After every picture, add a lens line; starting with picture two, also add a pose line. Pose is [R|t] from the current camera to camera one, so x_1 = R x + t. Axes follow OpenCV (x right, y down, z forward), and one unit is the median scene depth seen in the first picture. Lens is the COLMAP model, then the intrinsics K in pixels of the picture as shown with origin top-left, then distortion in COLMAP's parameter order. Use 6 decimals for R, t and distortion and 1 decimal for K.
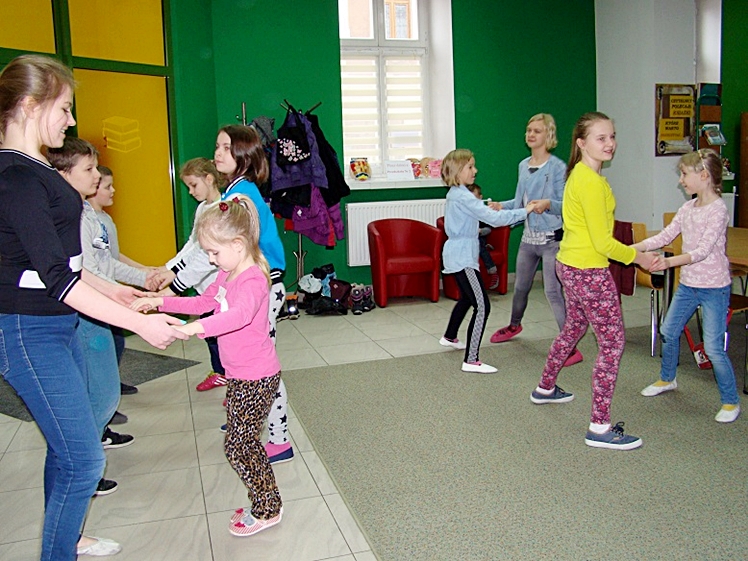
lens RADIAL K [[698.5, 0, 374.0], [0, 698.5, 280.5], [0, 0, 1]] dist [-0.181715, 0.128204]
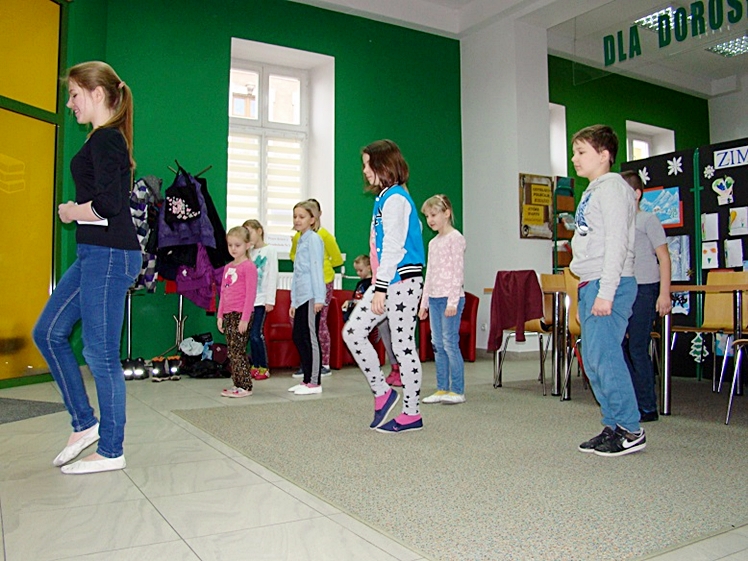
lens RADIAL K [[698.5, 0, 374.0], [0, 698.5, 280.5], [0, 0, 1]] dist [-0.181715, 0.128204]
pose [[0.971024, 0.039803, 0.235645, -0.070643], [0.005910, 0.981731, -0.190181, 0.092833], [-0.238910, 0.186063, 0.953049, 0.010510]]
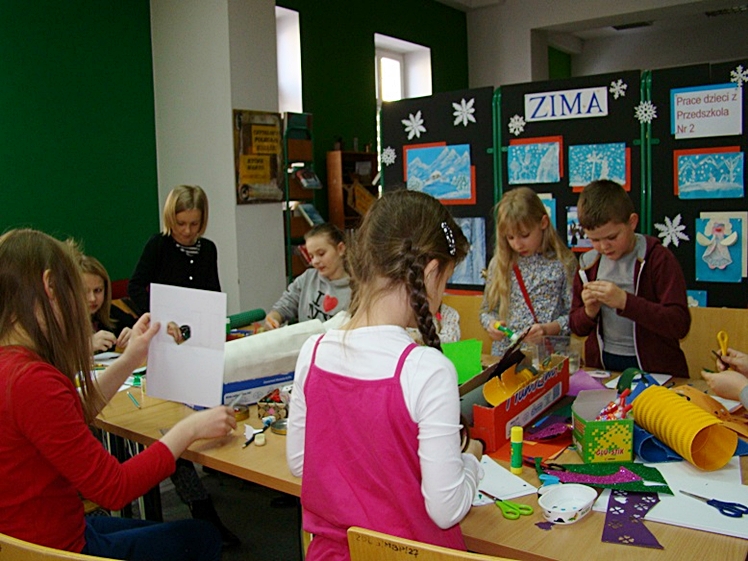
lens RADIAL K [[698.5, 0, 374.0], [0, 698.5, 280.5], [0, 0, 1]] dist [-0.181715, 0.128204]
pose [[0.819483, -0.053595, 0.570592, 0.096414], [0.093732, 0.994745, -0.041184, -0.053217], [-0.565386, 0.087232, 0.820201, 0.288485]]
